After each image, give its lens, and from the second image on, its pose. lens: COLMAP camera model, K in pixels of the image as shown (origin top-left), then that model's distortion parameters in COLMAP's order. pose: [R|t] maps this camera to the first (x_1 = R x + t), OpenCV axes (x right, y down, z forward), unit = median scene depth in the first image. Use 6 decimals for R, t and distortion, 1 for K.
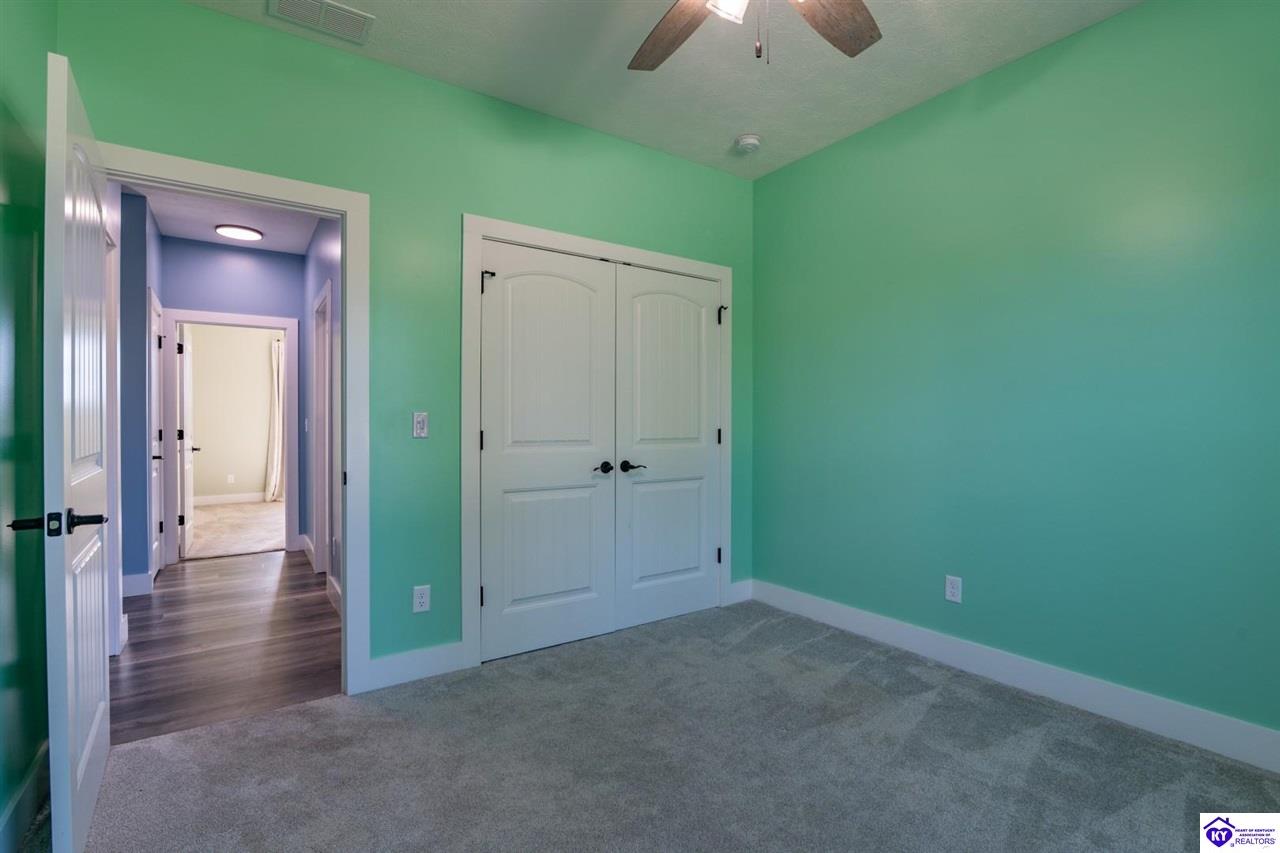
lens RADIAL K [[586.9, 0, 685.4], [0, 586.9, 427.0], [0, 0, 1]] dist [0.000270, 0.000039]
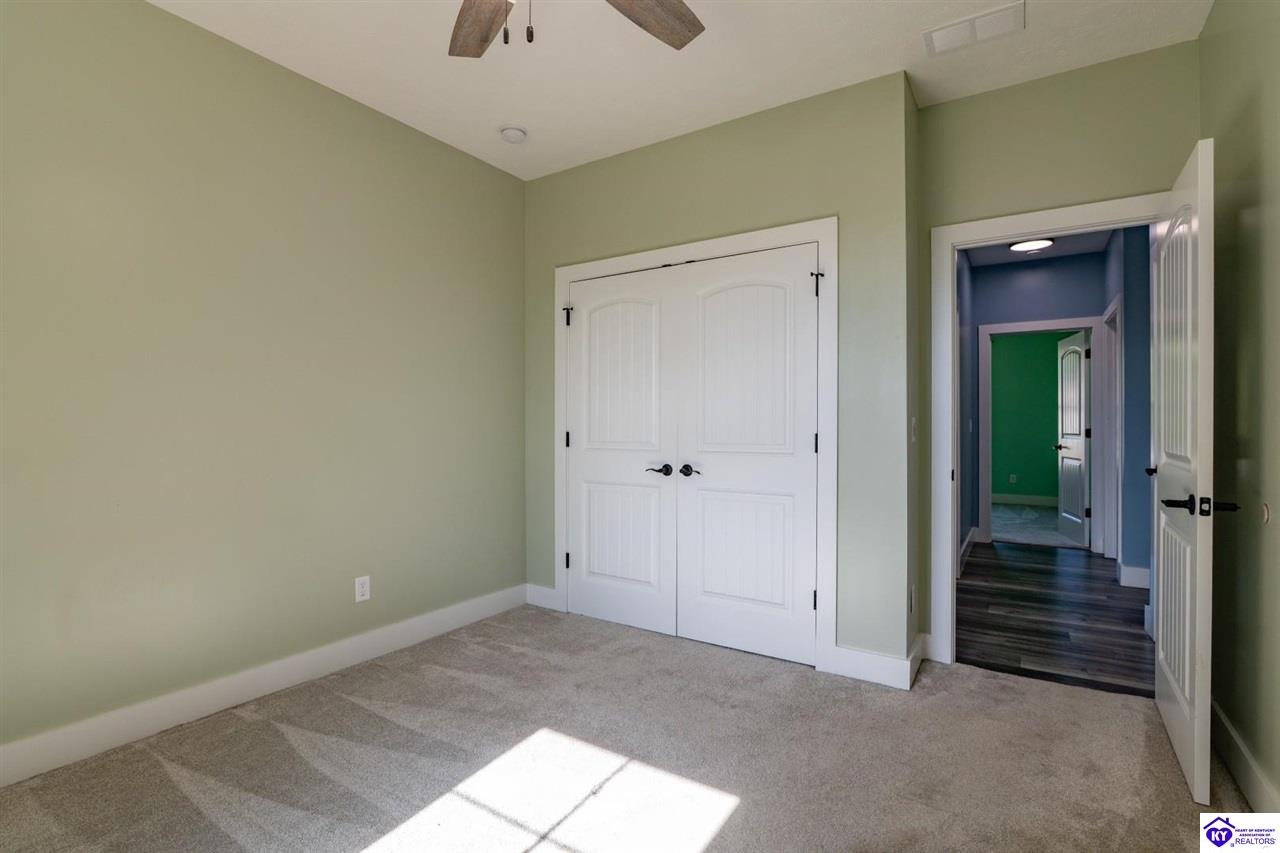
lens RADIAL K [[602.7, 0, 641.5], [0, 602.7, 423.9], [0, 0, 1]] dist [-0.017882, -0.000032]
pose [[0.356528, -0.001331, -0.934284, 0.796758], [-0.007074, 0.999966, -0.004124, -0.005460], [0.934258, 0.008079, 0.356506, 0.573545]]
